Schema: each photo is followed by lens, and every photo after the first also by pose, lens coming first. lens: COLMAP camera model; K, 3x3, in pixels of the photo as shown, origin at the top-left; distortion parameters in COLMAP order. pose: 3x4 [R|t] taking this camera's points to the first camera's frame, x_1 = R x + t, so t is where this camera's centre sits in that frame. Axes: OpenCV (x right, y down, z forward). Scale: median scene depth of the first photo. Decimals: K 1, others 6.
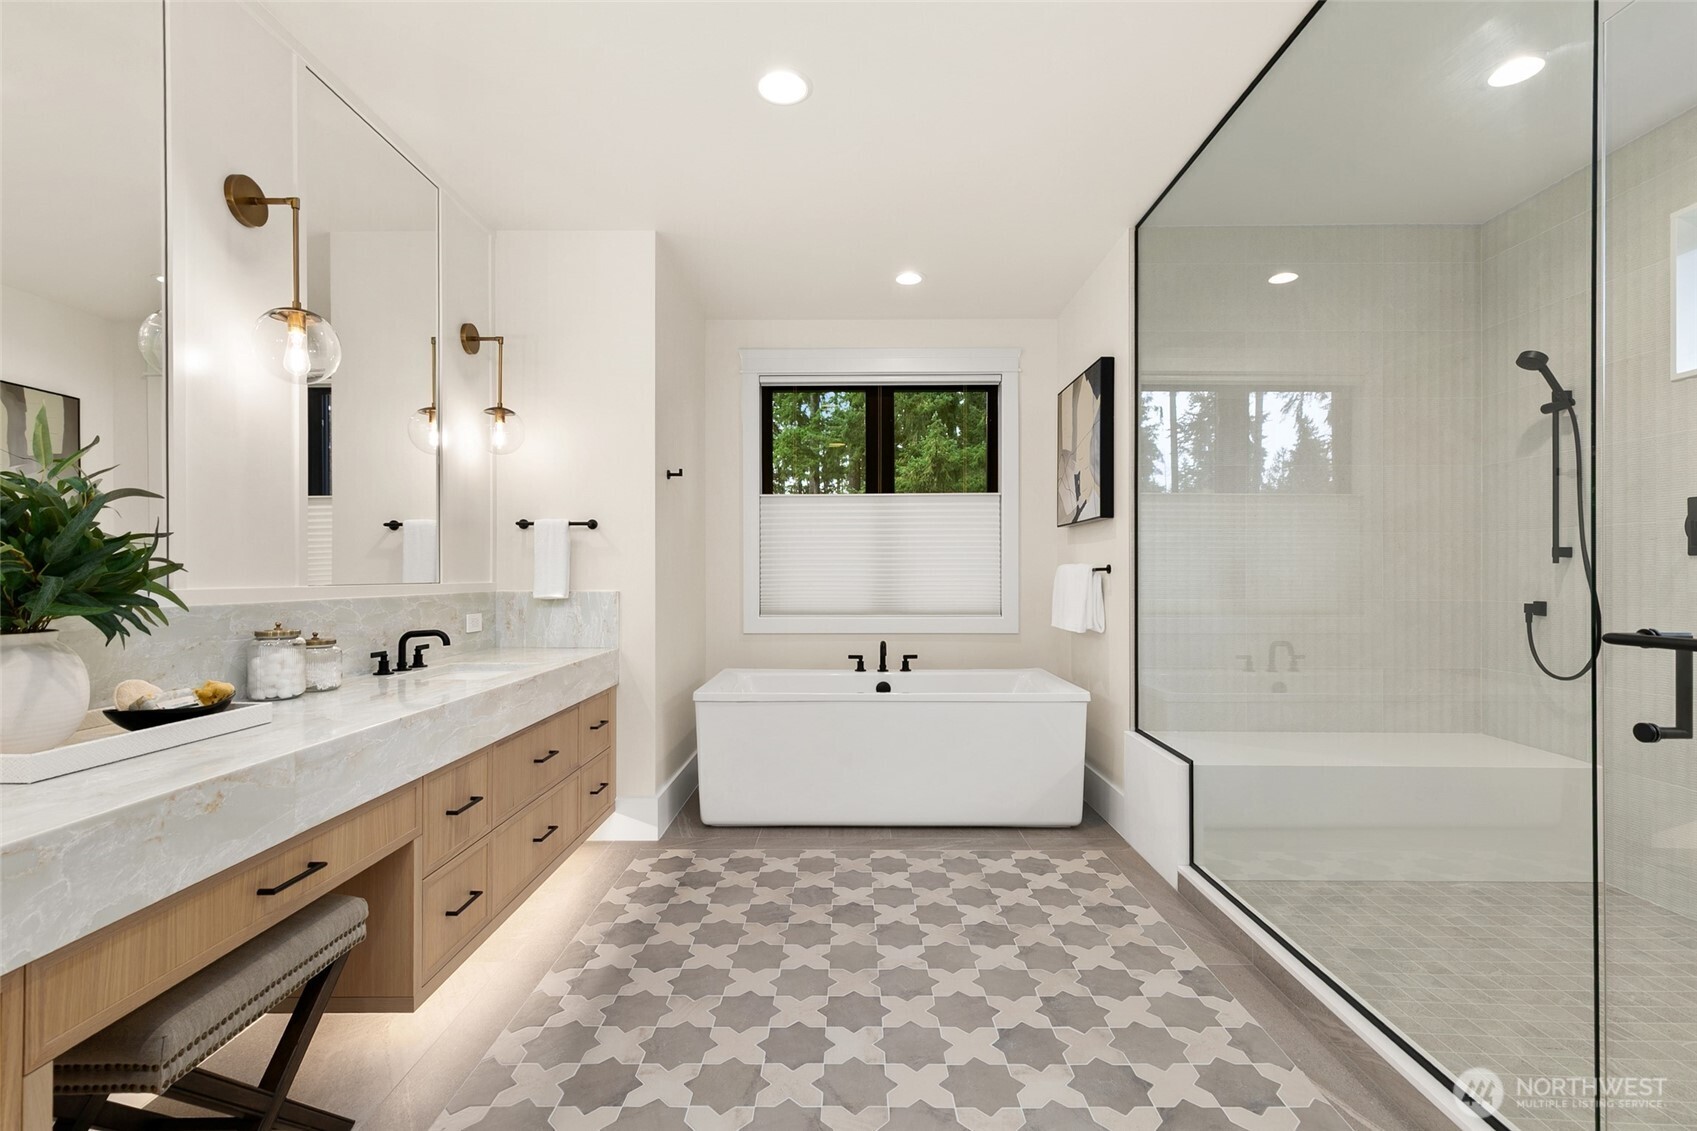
lens RADIAL K [[768.1, 0, 844.0], [0, 768.1, 569.1], [0, 0, 1]] dist [0.014460, -0.003061]
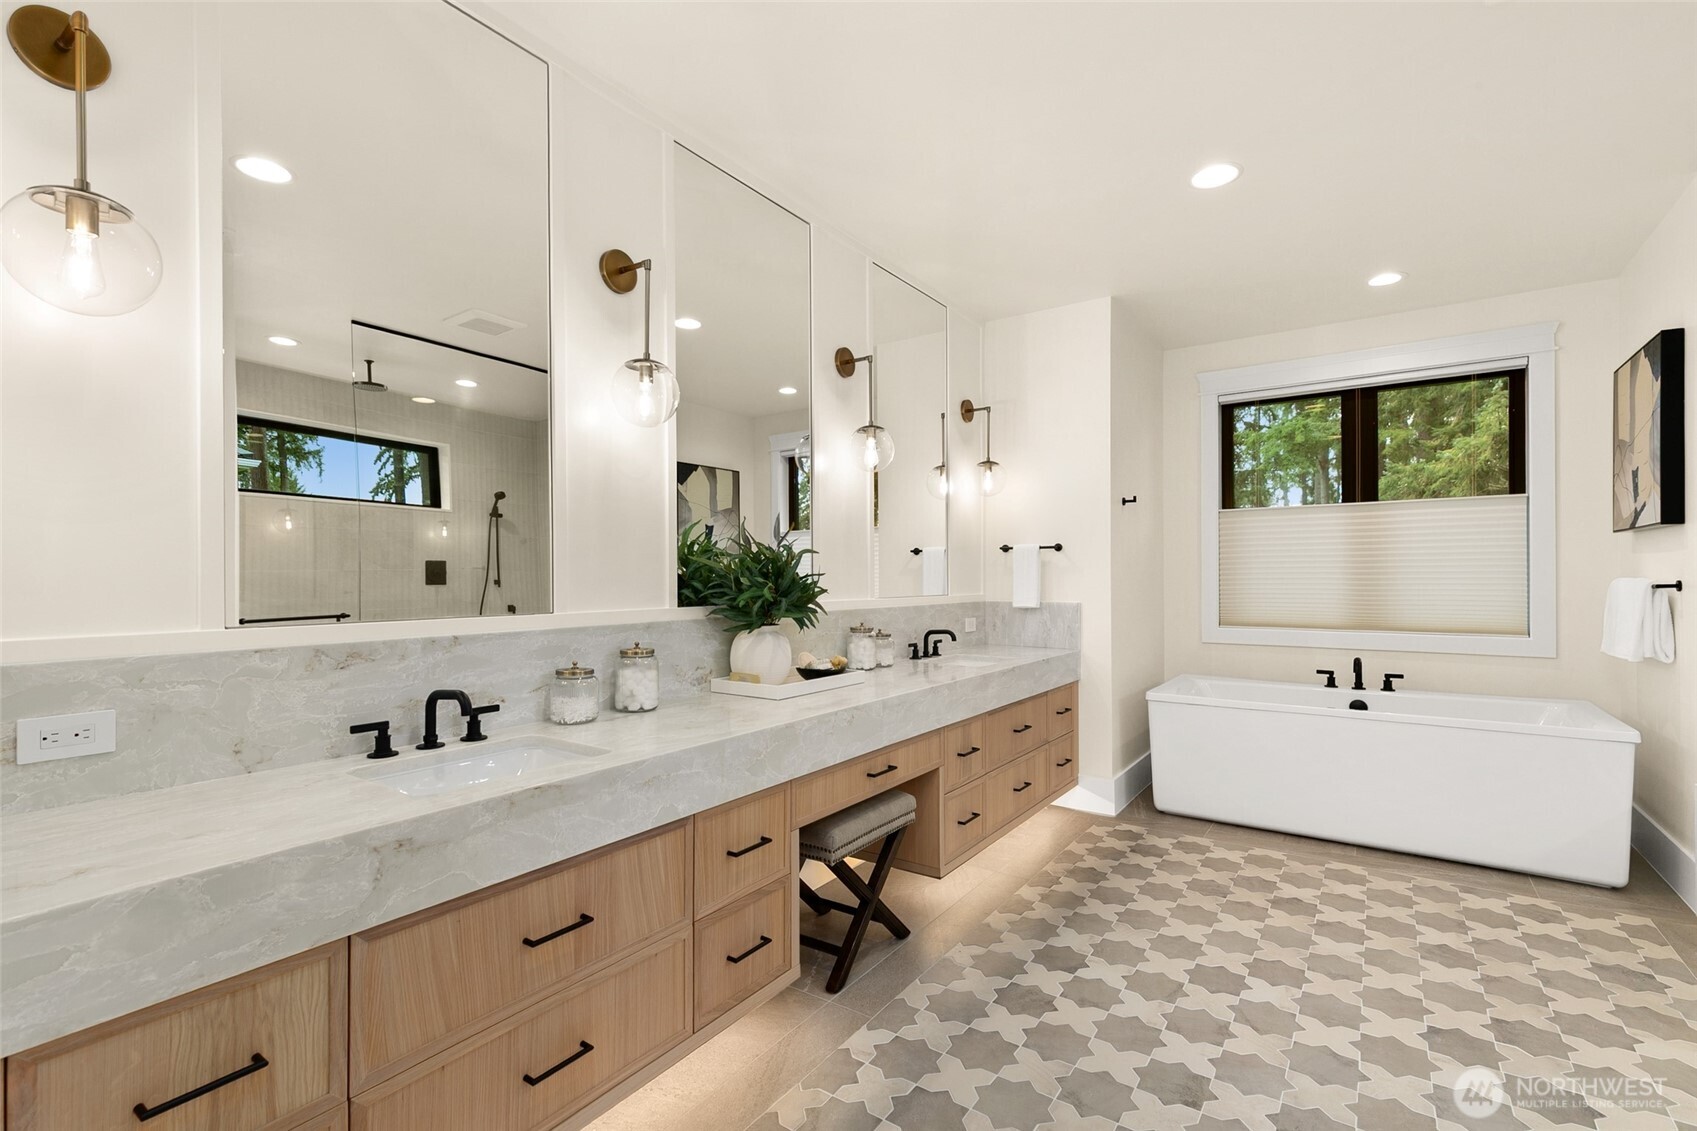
lens RADIAL K [[768.1, 0, 849.4], [0, 768.1, 573.2], [0, 0, 1]] dist [0.014460, -0.003061]
pose [[0.827630, -0.003361, -0.561264, 0.090651], [0.004972, 0.999987, 0.001343, -0.022293], [0.561252, -0.003902, 0.827636, -0.213924]]
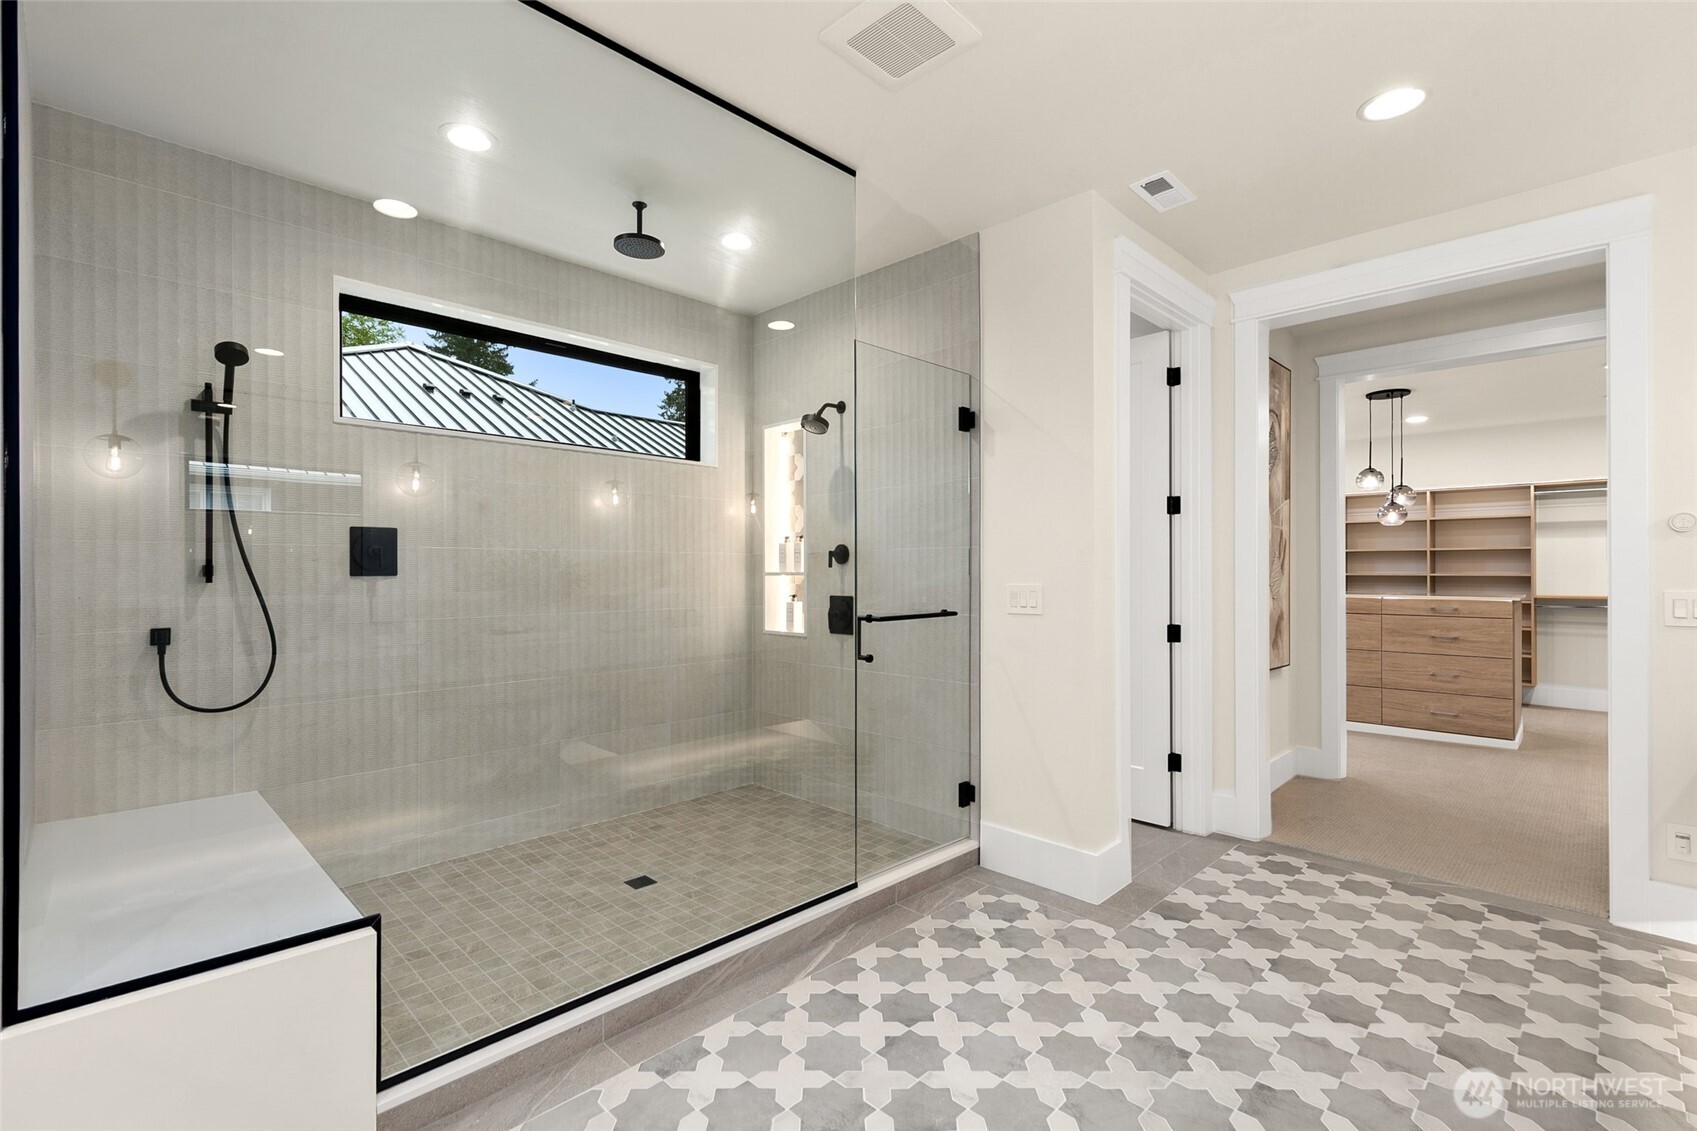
lens RADIAL K [[768.1, 0, 841.4], [0, 768.1, 568.9], [0, 0, 1]] dist [0.014460, -0.003061]
pose [[-0.708221, -0.001012, 0.705990, -0.368595], [-0.003665, 0.999991, -0.002244, -0.039976], [-0.705981, -0.004176, -0.708218, 1.820113]]
